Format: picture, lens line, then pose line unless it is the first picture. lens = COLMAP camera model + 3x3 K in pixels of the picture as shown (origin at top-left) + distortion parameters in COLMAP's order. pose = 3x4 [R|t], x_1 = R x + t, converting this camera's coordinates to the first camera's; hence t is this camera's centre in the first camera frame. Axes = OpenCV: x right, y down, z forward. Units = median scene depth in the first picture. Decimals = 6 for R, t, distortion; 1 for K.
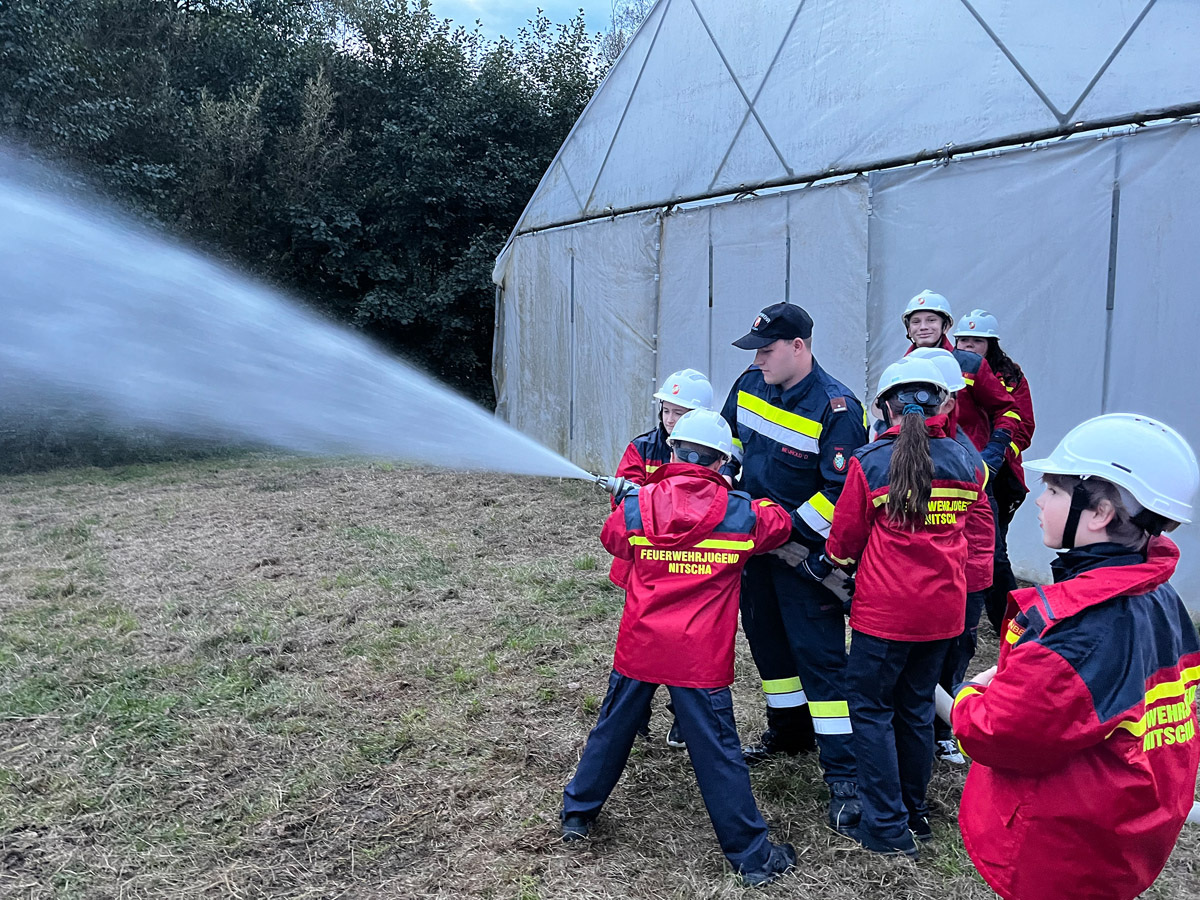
lens RADIAL K [[917.9, 0, 589.8], [0, 917.9, 443.5], [0, 0, 1]] dist [0.073873, -0.104163]
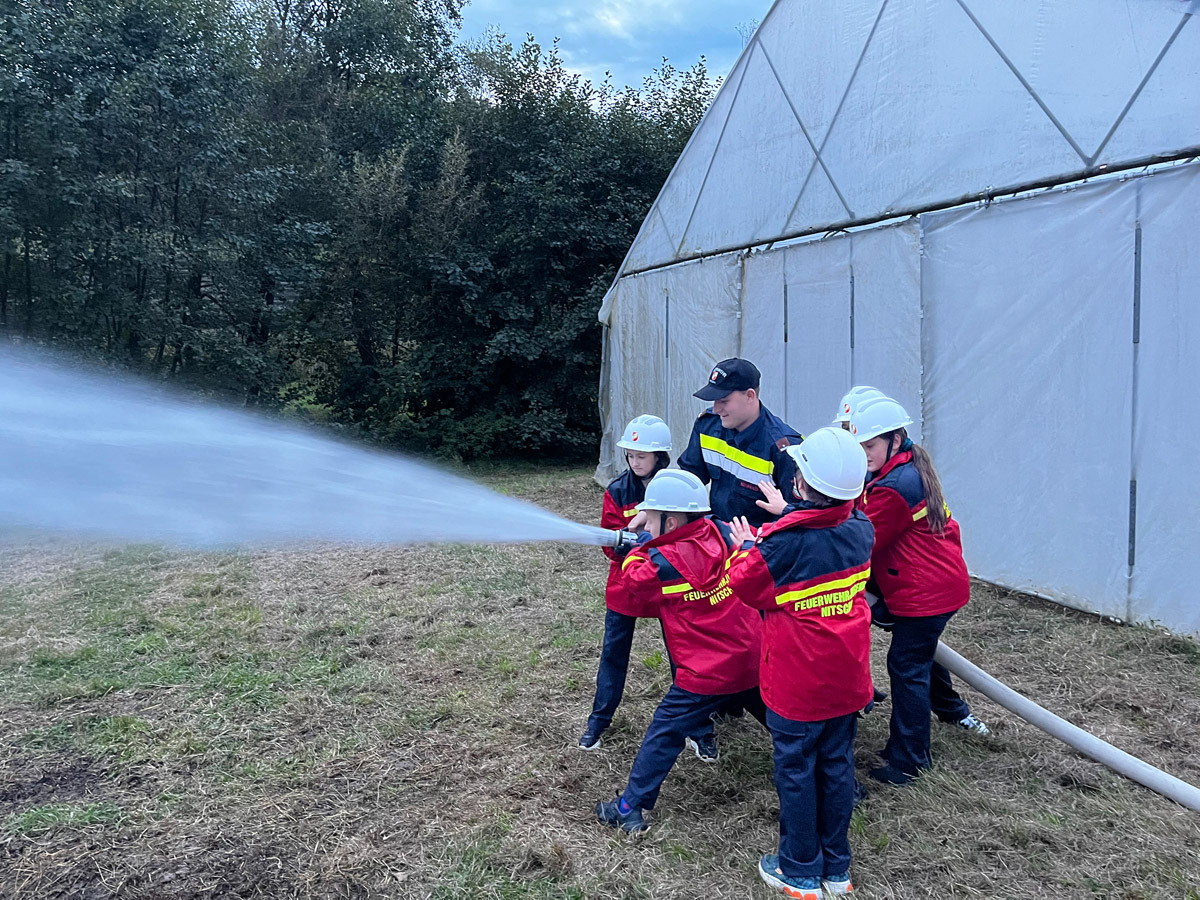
lens RADIAL K [[917.9, 0, 588.4], [0, 917.9, 445.4], [0, 0, 1]] dist [0.073873, -0.104163]
pose [[0.986096, 0.001210, -0.166170, 0.093011], [-0.006278, 0.999531, -0.029978, 0.003536], [0.166056, 0.030604, 0.985641, -0.084166]]
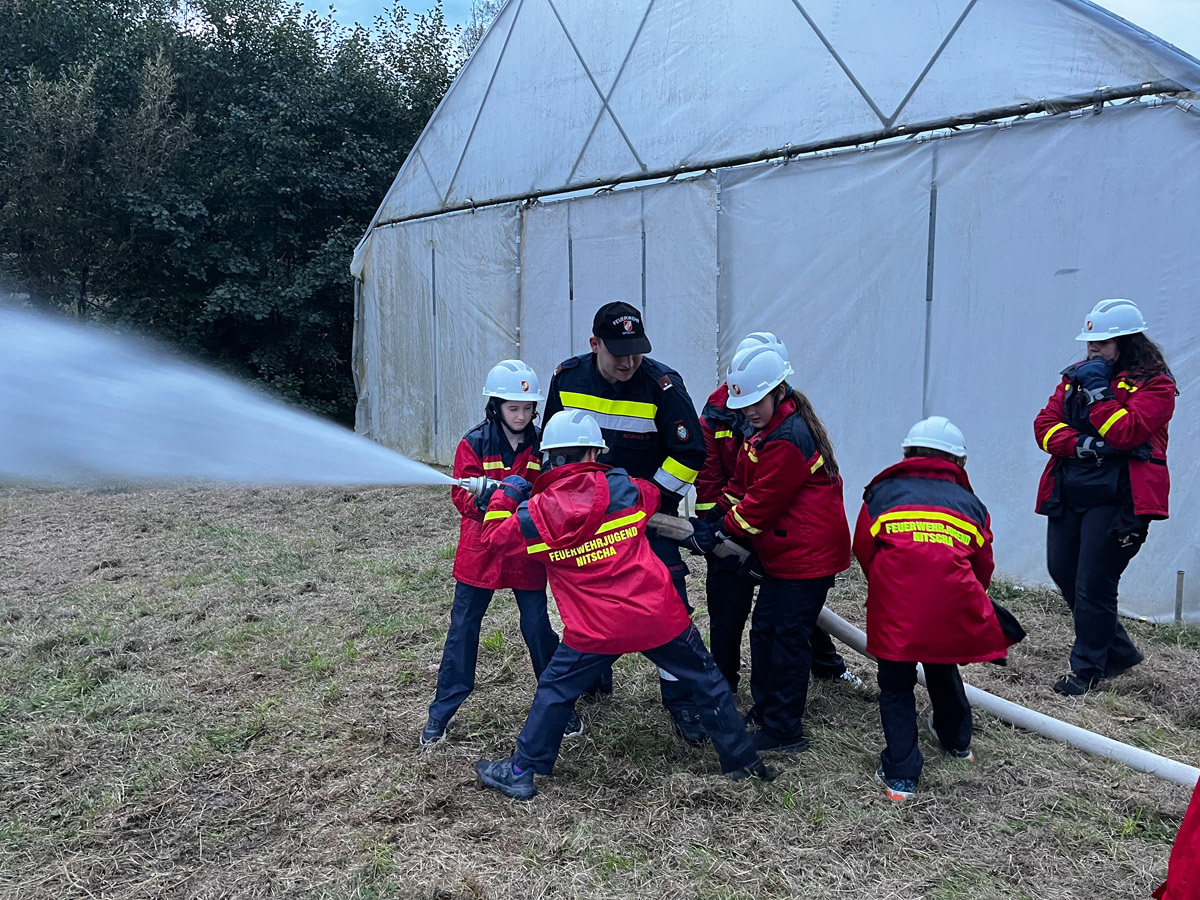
lens RADIAL K [[917.9, 0, 600.5], [0, 917.9, 454.6], [0, 0, 1]] dist [0.073873, -0.104163]
pose [[0.988618, -0.018506, 0.149305, 0.009212], [0.016888, 0.999784, 0.012092, 0.012271], [-0.149496, -0.009433, 0.988717, -0.012535]]
